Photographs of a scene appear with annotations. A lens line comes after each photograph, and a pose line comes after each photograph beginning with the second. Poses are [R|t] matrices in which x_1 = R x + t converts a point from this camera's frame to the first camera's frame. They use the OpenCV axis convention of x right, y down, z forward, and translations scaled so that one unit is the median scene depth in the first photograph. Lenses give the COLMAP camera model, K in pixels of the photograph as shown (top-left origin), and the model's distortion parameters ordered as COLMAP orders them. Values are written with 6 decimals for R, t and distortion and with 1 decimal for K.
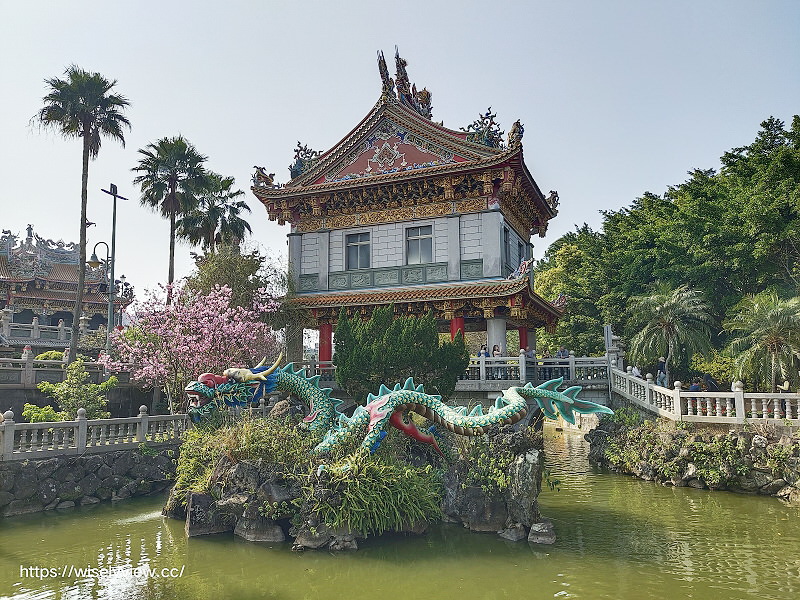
lens RADIAL K [[600.2, 0, 400.0], [0, 600.2, 300.0], [0, 0, 1]] dist [0.042629, 0.000251]
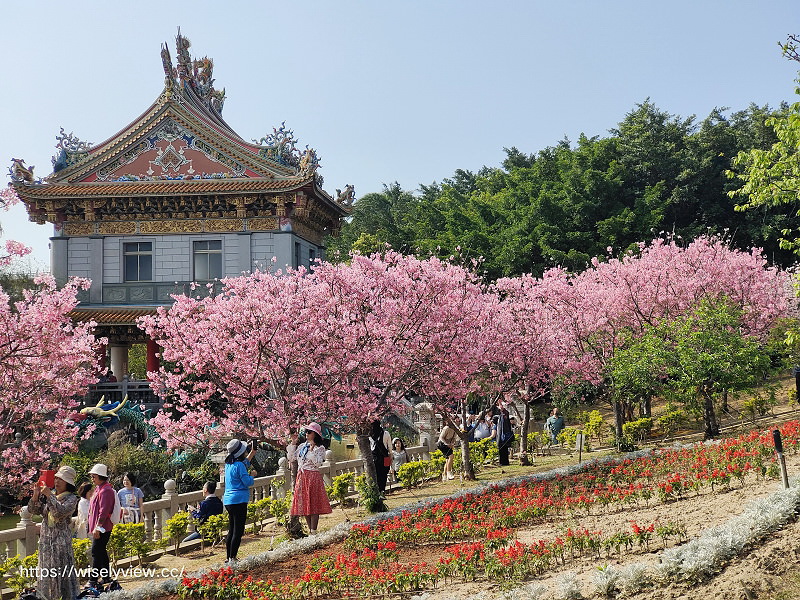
lens RADIAL K [[1029.4, 0, 400.0], [0, 1029.4, 300.0], [0, 0, 1]] dist [0.140891, 0.008860]
pose [[0.960246, 0.012689, 0.278868, -0.126999], [-0.031642, 0.997476, 0.063568, -0.136568], [-0.277357, -0.069865, 0.958223, -0.643975]]
